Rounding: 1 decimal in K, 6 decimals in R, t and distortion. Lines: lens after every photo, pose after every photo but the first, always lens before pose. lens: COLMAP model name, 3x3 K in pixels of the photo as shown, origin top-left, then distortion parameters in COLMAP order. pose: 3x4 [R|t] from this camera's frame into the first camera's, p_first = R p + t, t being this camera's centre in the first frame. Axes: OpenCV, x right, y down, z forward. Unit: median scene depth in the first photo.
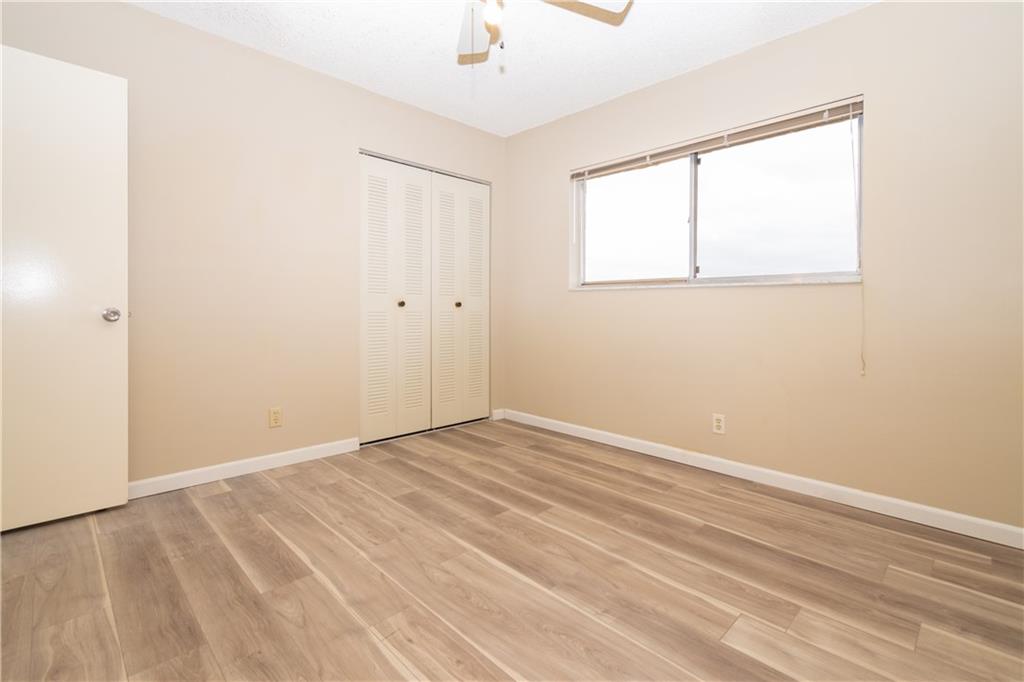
lens RADIAL K [[480.5, 0, 523.6], [0, 480.5, 311.6], [0, 0, 1]] dist [0.011366, -0.002963]
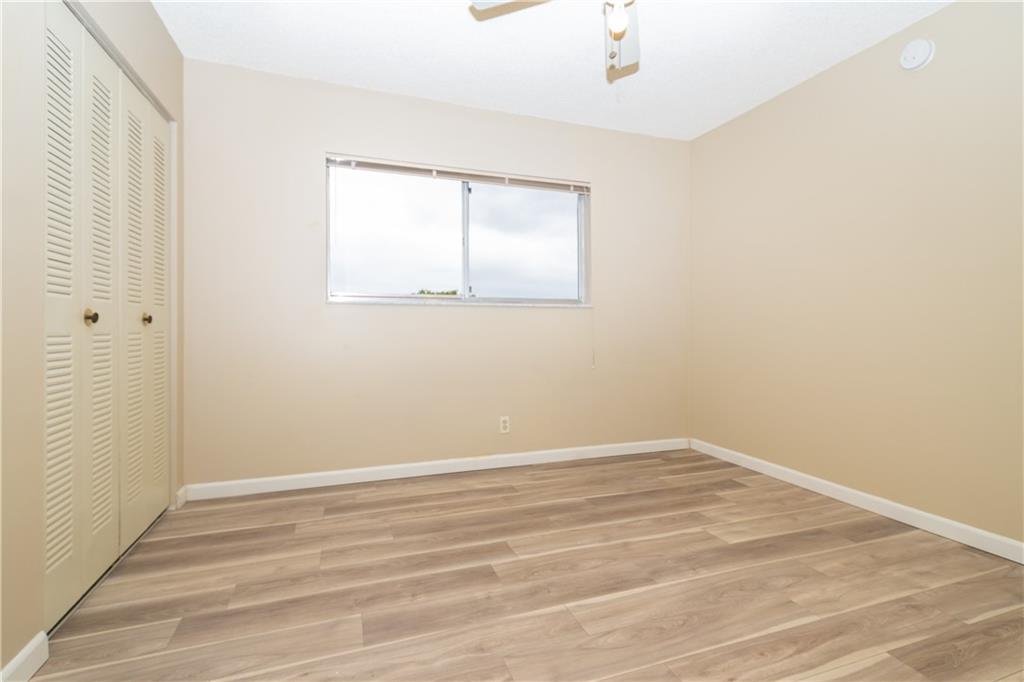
lens RADIAL K [[480.5, 0, 521.1], [0, 480.5, 320.6], [0, 0, 1]] dist [0.011366, -0.002963]
pose [[0.409428, 0.005416, 0.912327, -0.779985], [0.007502, 0.999929, -0.009303, -0.007236], [-0.912312, 0.010653, 0.409358, 0.604713]]
